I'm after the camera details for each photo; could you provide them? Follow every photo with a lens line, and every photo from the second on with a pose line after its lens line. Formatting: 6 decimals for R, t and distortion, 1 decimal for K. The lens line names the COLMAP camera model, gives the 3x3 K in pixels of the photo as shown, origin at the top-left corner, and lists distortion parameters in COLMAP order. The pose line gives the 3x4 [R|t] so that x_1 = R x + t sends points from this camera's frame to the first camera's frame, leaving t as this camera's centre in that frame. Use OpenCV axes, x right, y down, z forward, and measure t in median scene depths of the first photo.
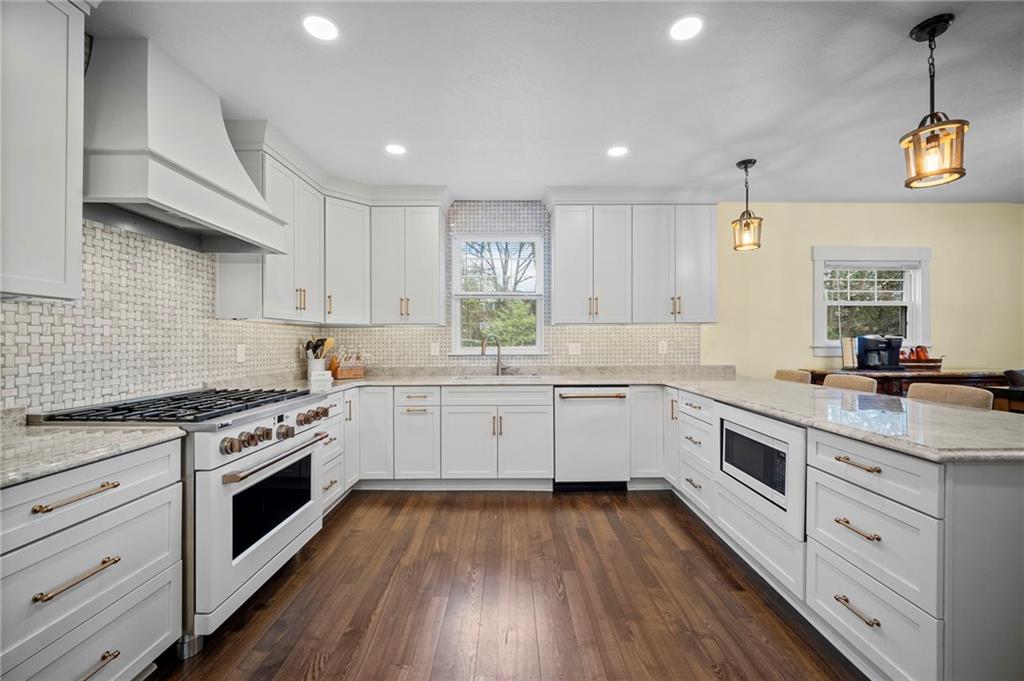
lens RADIAL K [[408.0, 0, 511.8], [0, 408.0, 340.7], [0, 0, 1]] dist [-0.000857, 0.000866]
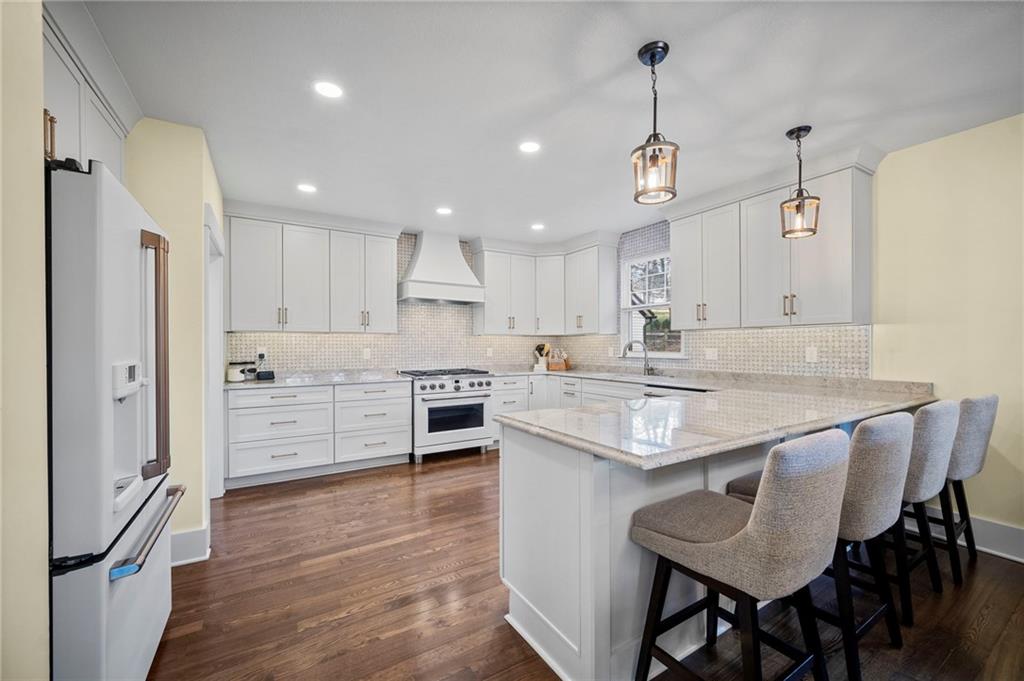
lens RADIAL K [[408.0, 0, 510.7], [0, 408.0, 347.7], [0, 0, 1]] dist [-0.000857, 0.000866]
pose [[0.513151, 0.007015, -0.858270, 0.880196], [0.003577, 0.999940, 0.010312, -0.008623], [0.858291, -0.008362, 0.513095, 0.069762]]
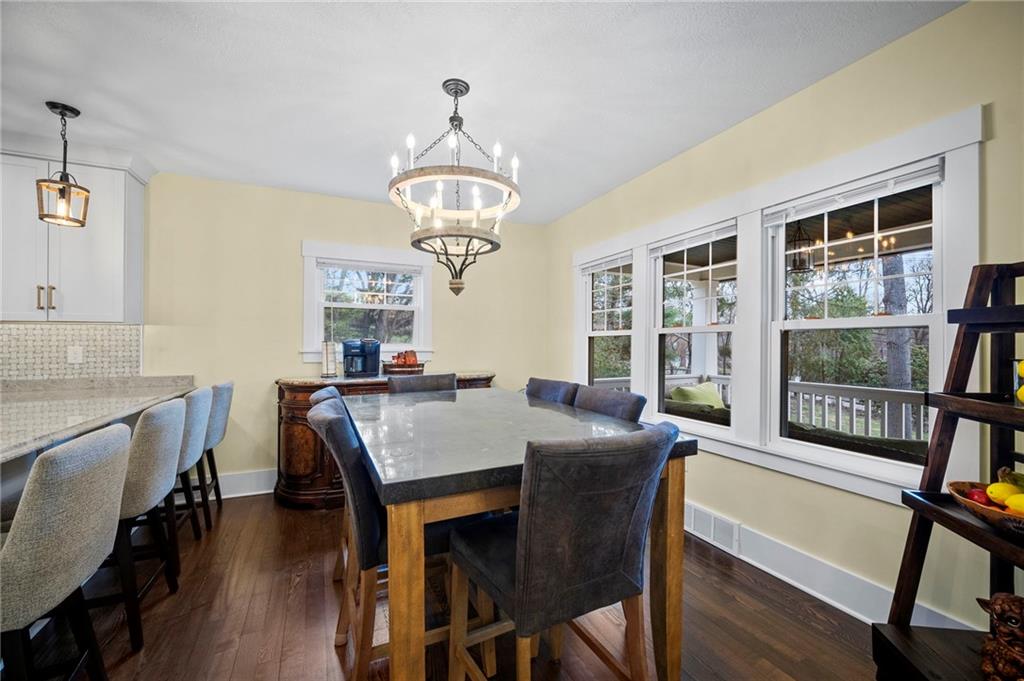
lens RADIAL K [[408.0, 0, 514.6], [0, 408.0, 337.3], [0, 0, 1]] dist [-0.000857, 0.000866]
pose [[0.906610, 0.007672, 0.421900, 0.902459], [-0.003322, 0.999933, -0.011046, -0.010692], [-0.421957, 0.008613, 0.906575, -0.016276]]
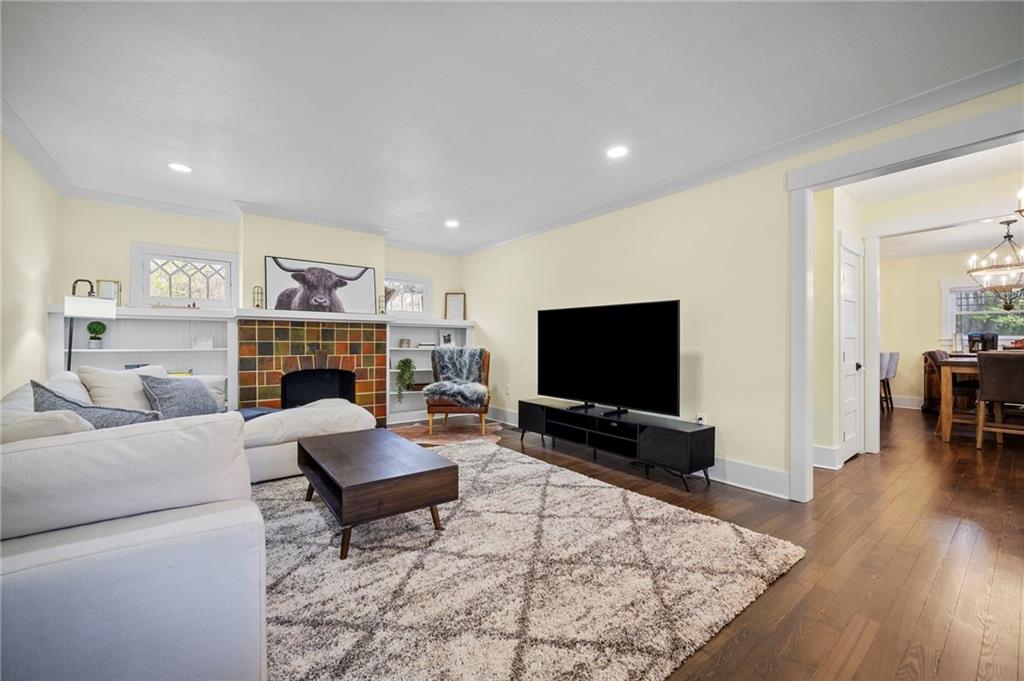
lens RADIAL K [[408.0, 0, 515.0], [0, 408.0, 345.6], [0, 0, 1]] dist [-0.000857, 0.000866]
pose [[0.610331, 0.006542, -0.792119, 1.158893], [0.001210, 0.999957, 0.009190, 0.025339], [0.792145, -0.006567, 0.610297, -1.674771]]
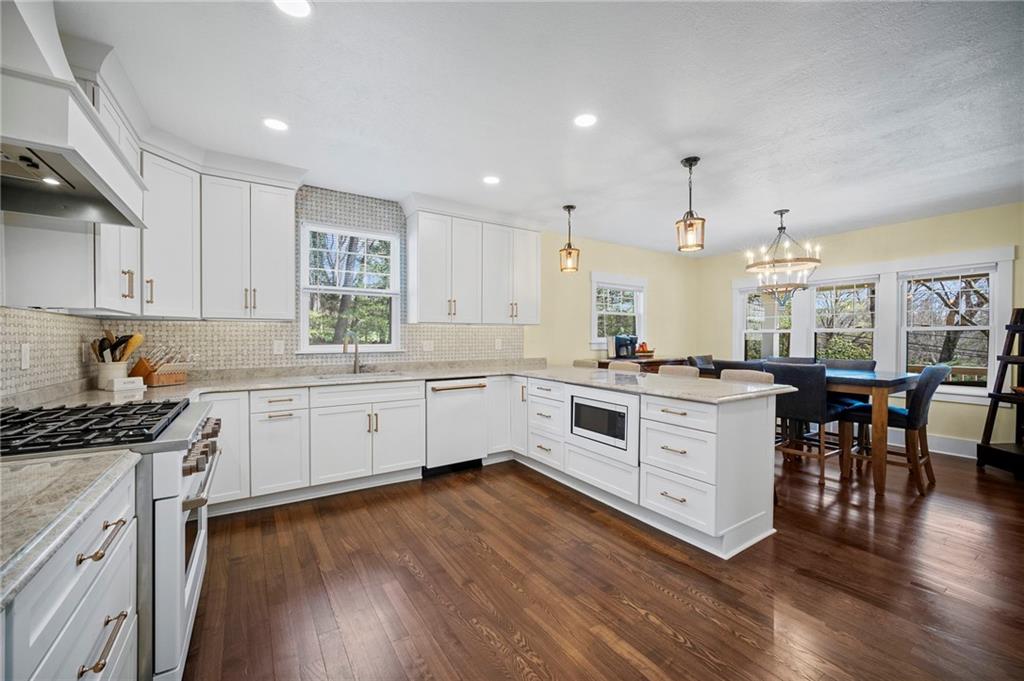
lens RADIAL K [[408.0, 0, 512.9], [0, 408.0, 339.6], [0, 0, 1]] dist [-0.000857, 0.000866]
pose [[0.838713, 0.000631, 0.544573, -0.283657], [-0.004484, 0.999973, 0.005746, -0.004187], [-0.544555, -0.007261, 0.838694, -0.031094]]
